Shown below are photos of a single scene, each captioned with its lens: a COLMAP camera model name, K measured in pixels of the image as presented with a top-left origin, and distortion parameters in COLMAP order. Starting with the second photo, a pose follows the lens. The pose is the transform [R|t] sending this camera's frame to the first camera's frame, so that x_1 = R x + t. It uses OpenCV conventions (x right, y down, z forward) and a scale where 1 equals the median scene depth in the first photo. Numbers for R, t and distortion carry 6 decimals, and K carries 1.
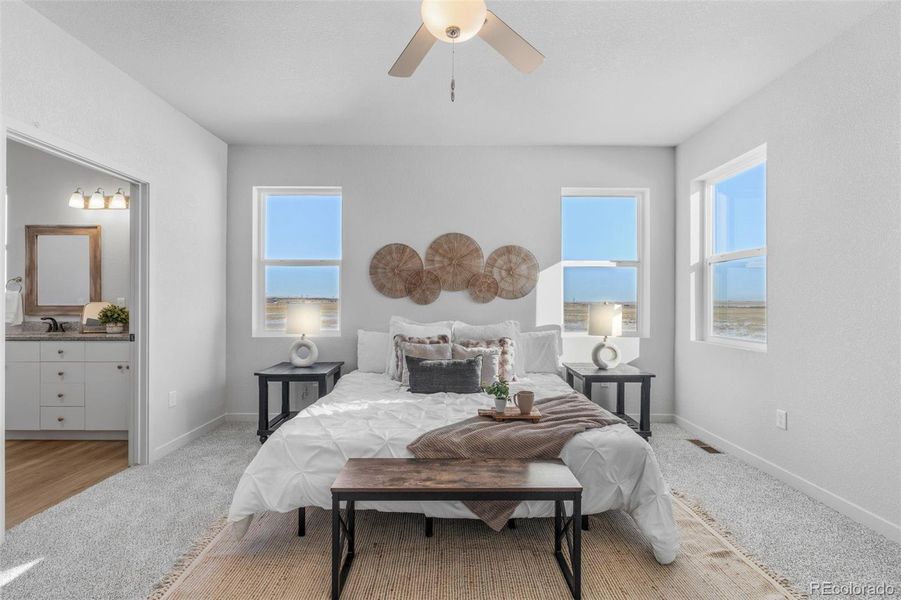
lens RADIAL K [[410.3, 0, 460.1], [0, 410.3, 297.7], [0, 0, 1]] dist [-0.000457, 0.000156]
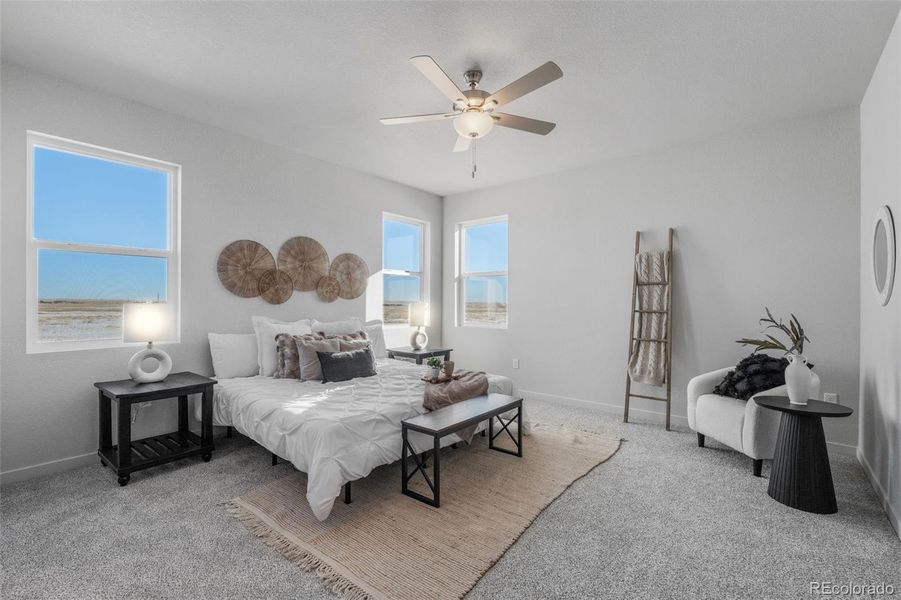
lens RADIAL K [[410.3, 0, 465.8], [0, 410.3, 300.3], [0, 0, 1]] dist [-0.000457, 0.000156]
pose [[0.611921, 0.002124, 0.790916, -0.599649], [-0.005988, 0.999980, 0.001948, 0.002080], [-0.790896, -0.005928, 0.611922, 0.019596]]
